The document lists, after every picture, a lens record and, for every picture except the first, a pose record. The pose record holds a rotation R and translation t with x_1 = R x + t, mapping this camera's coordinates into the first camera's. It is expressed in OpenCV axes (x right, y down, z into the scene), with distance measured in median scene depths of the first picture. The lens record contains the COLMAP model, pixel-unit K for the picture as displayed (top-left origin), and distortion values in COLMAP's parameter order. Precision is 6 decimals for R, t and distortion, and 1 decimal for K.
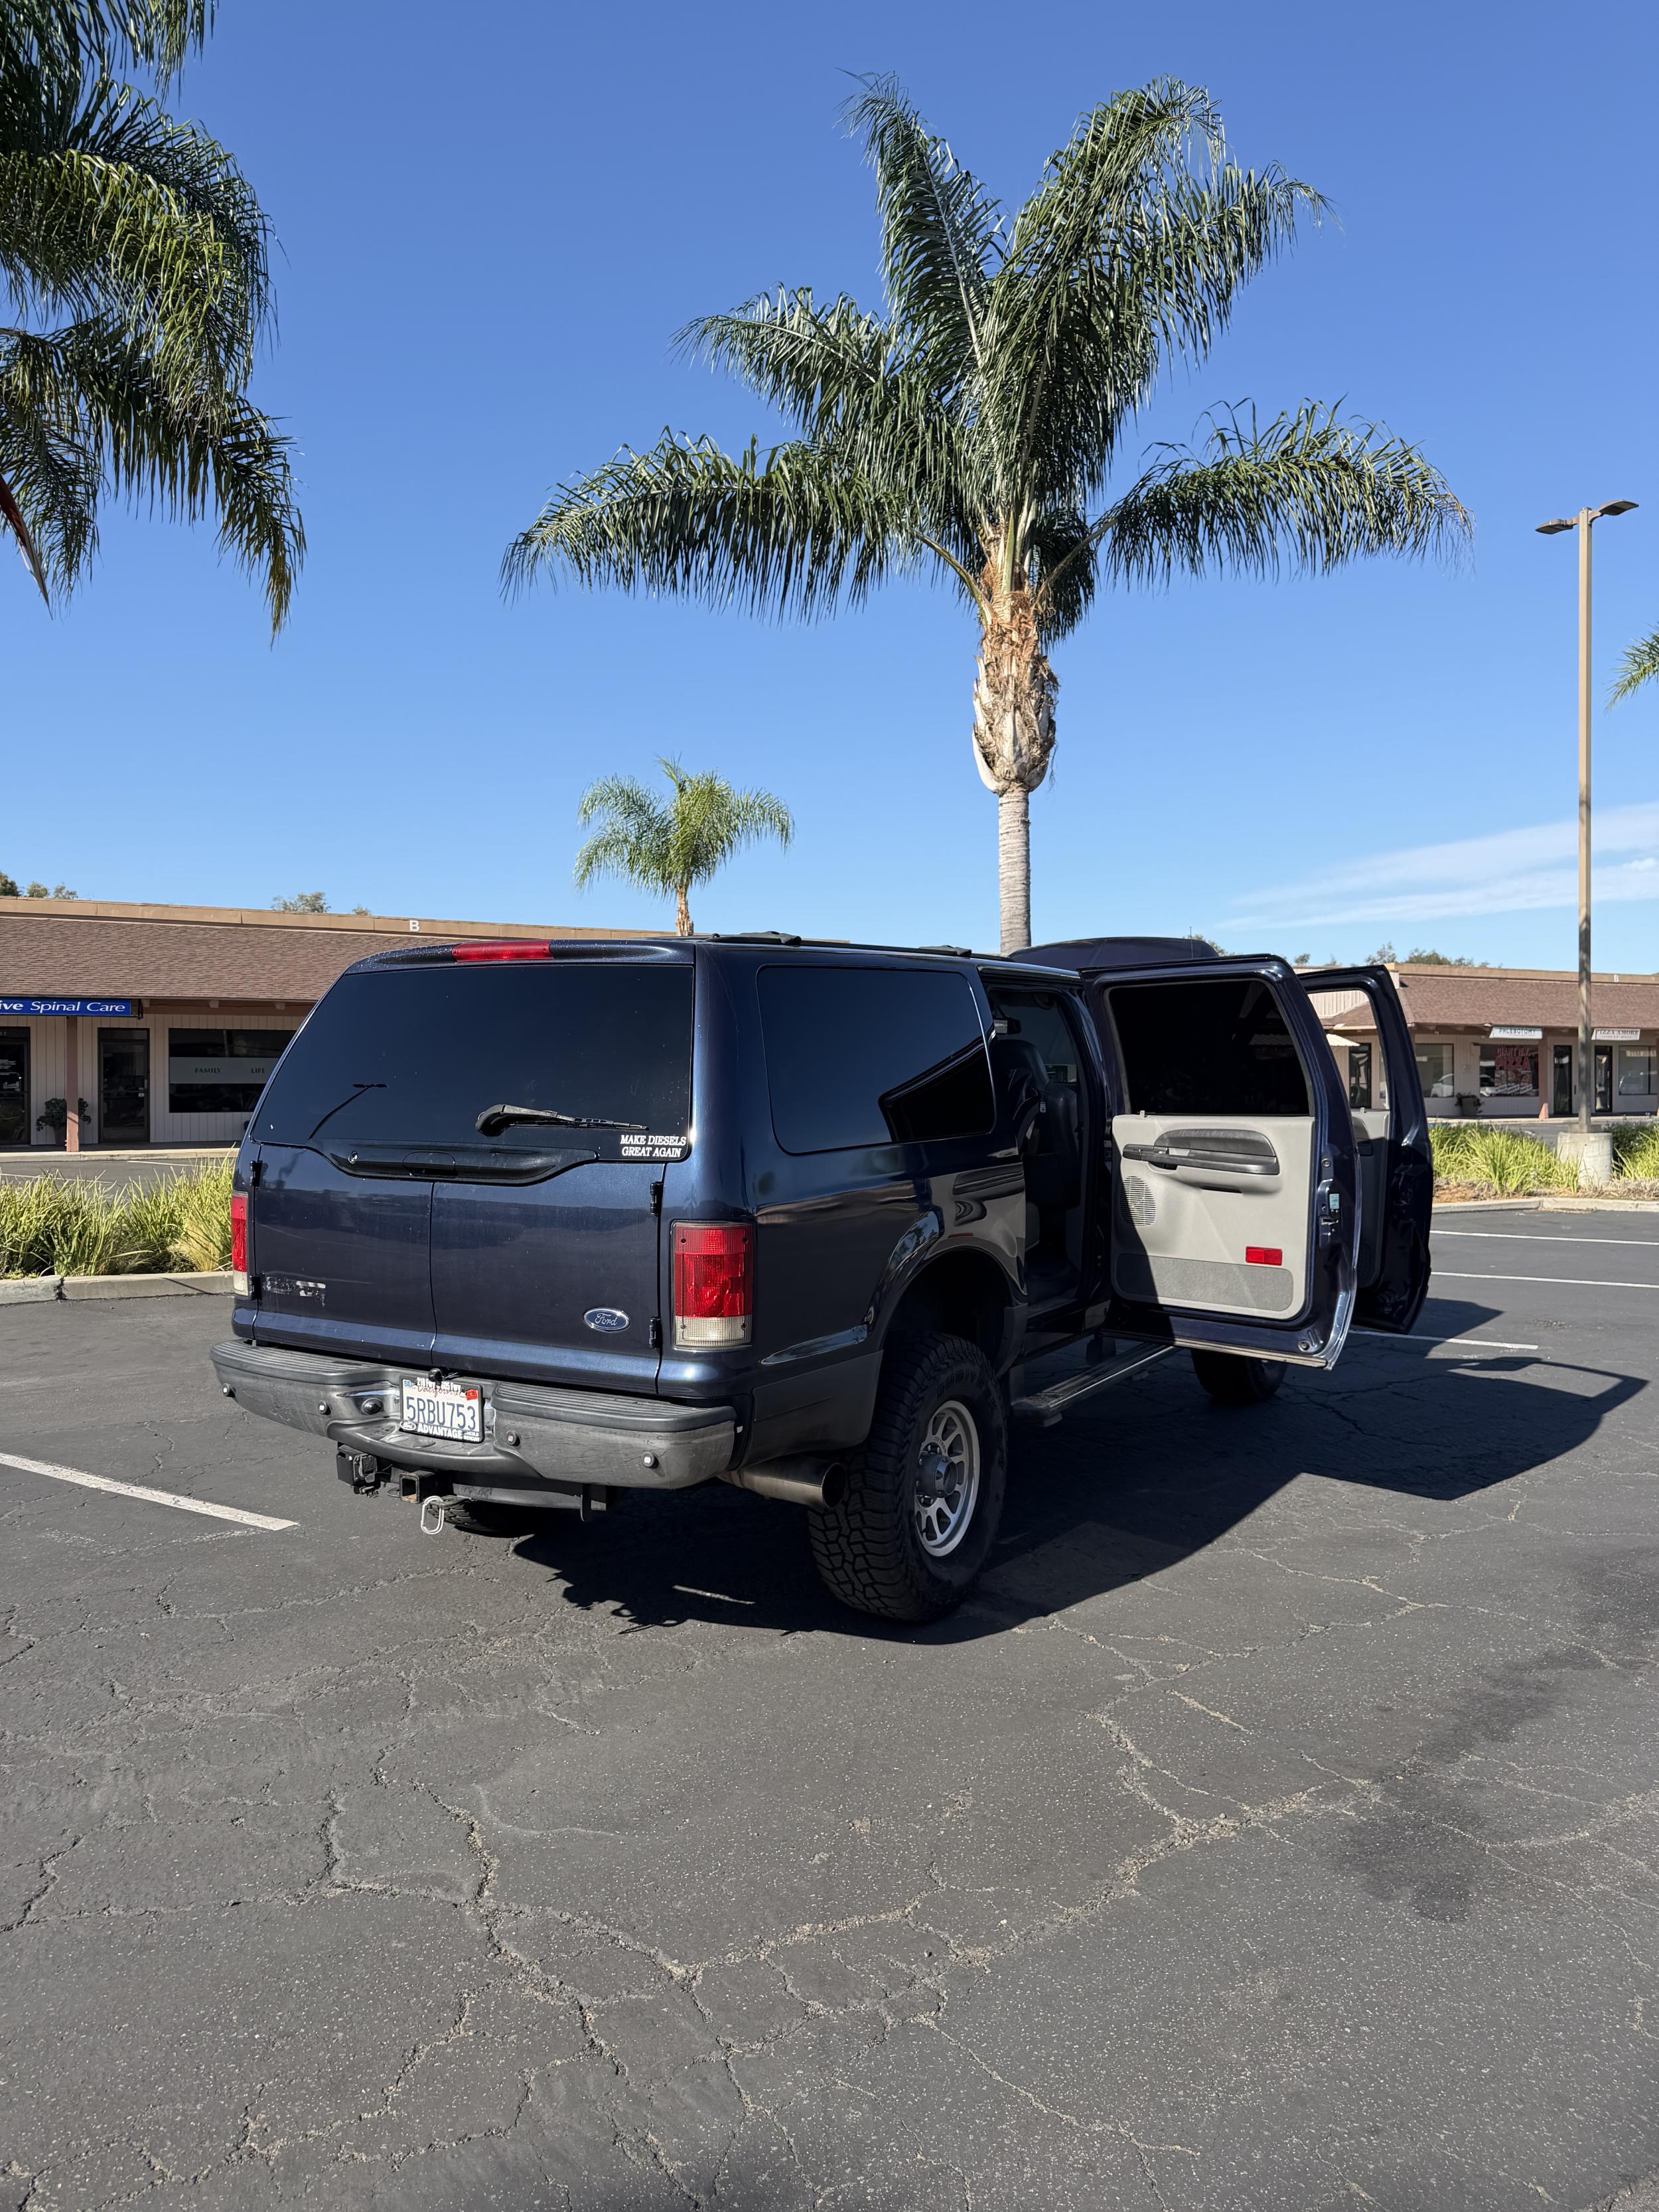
lens RADIAL K [[1584.7, 0, 837.1], [0, 1584.7, 1096.3], [0, 0, 1]] dist [0.023531, -0.027074]
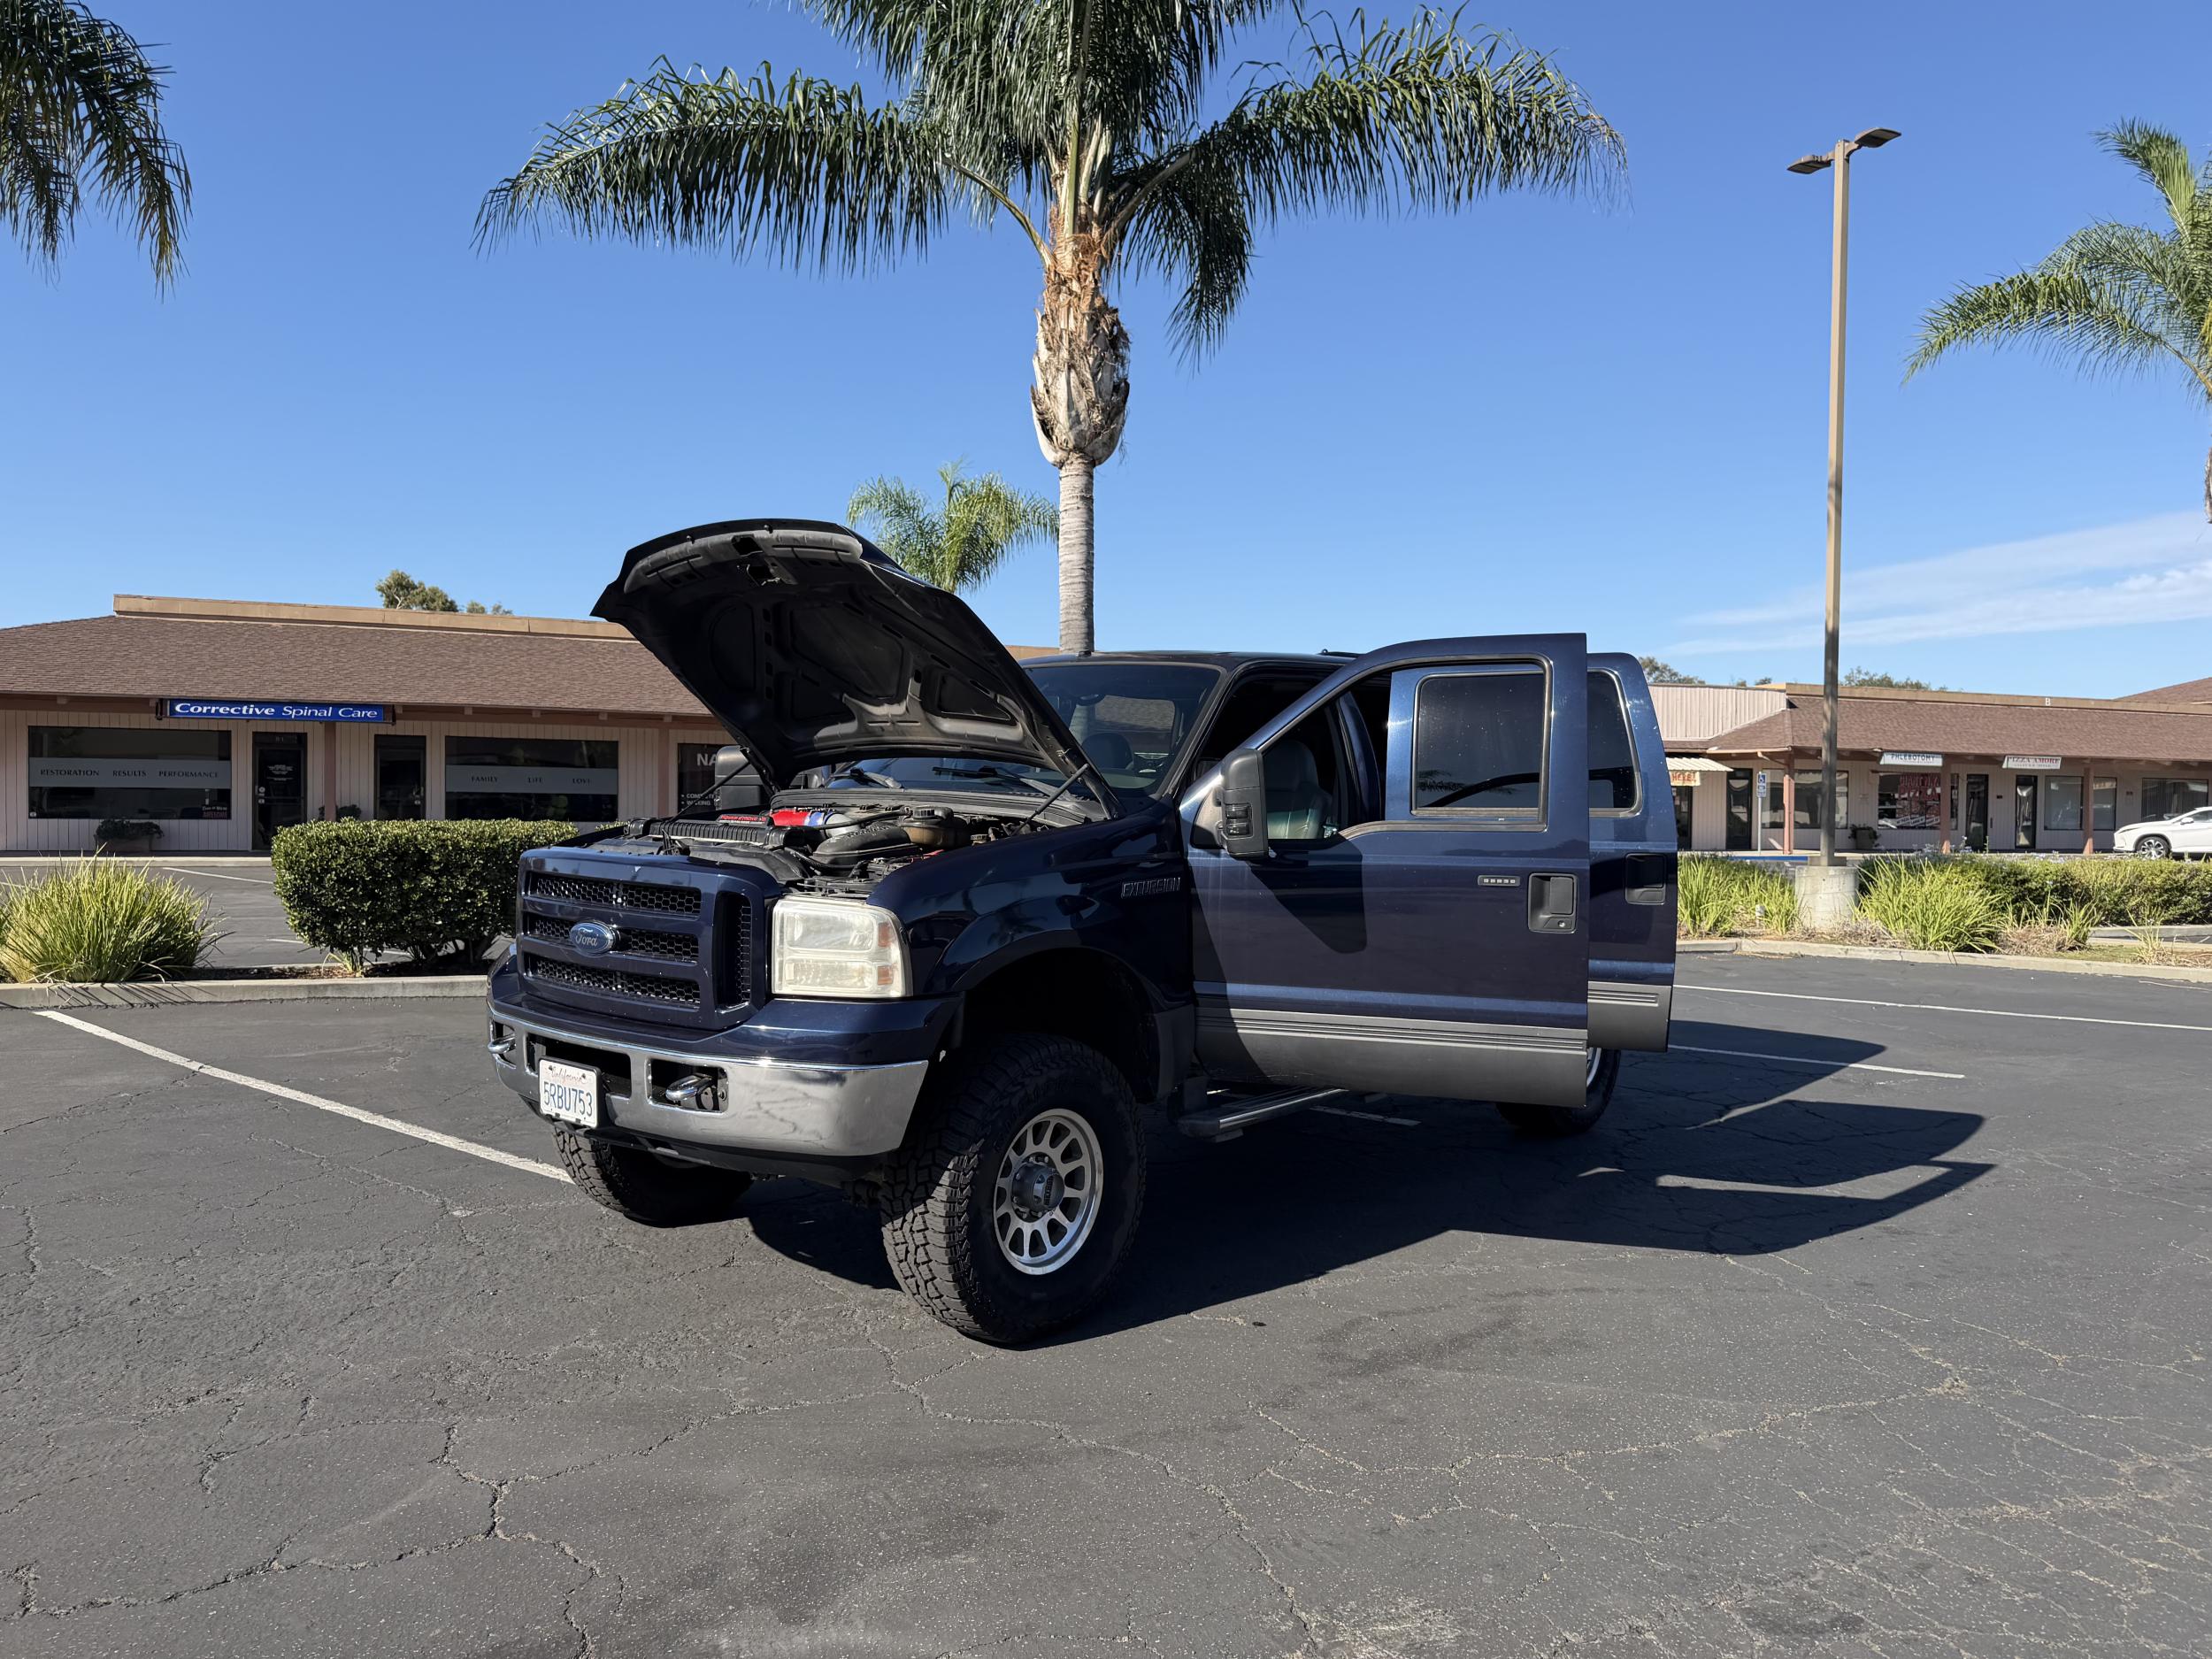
lens RADIAL K [[1592.5, 0, 1106.0], [0, 1592.5, 829.5], [0, 0, 1]] dist [0.020354, -0.013088]
pose [[0.993667, 0.016590, -0.111132, 0.300294], [-0.015911, 0.999849, 0.006994, 0.006083], [0.111231, -0.005182, 0.993781, 0.157065]]
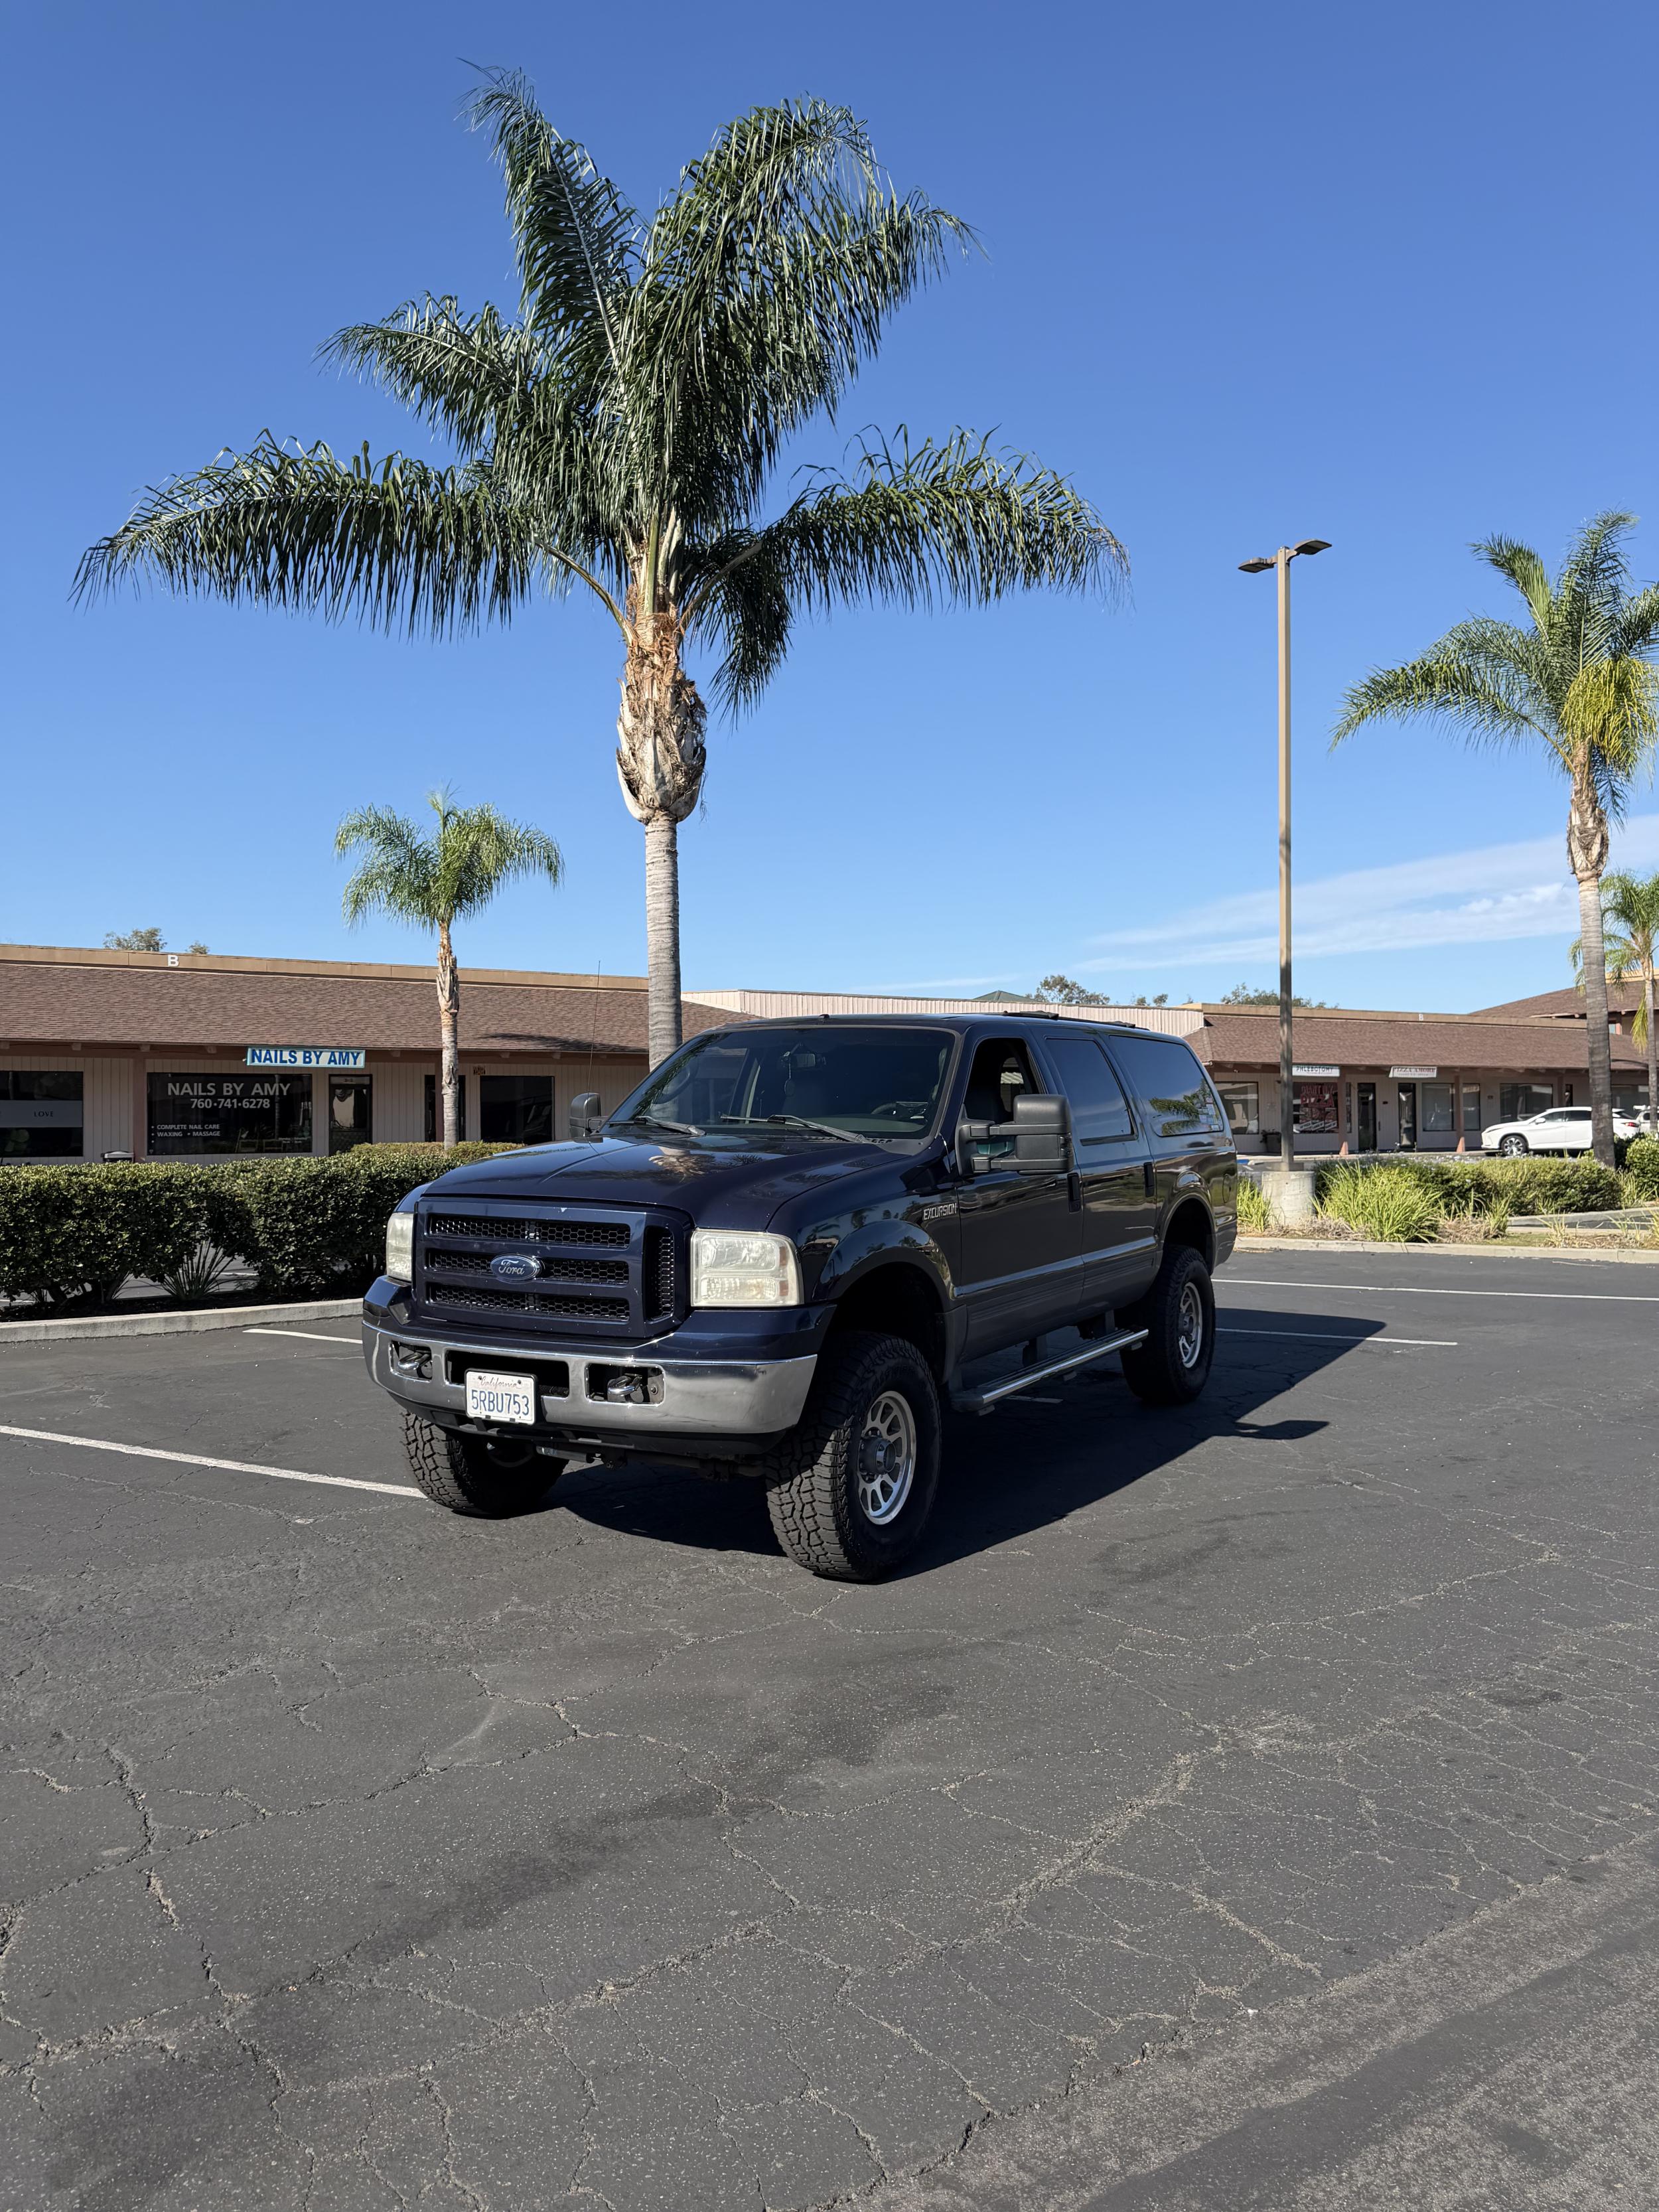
lens RADIAL K [[1584.2, 0, 841.7], [0, 1584.2, 1093.1], [0, 0, 1]] dist [0.044212, -0.061530]
pose [[0.996873, -0.003882, 0.078920, 0.190268], [0.006000, 0.999628, -0.026619, -0.001462], [-0.078787, 0.027009, 0.996526, 0.052273]]
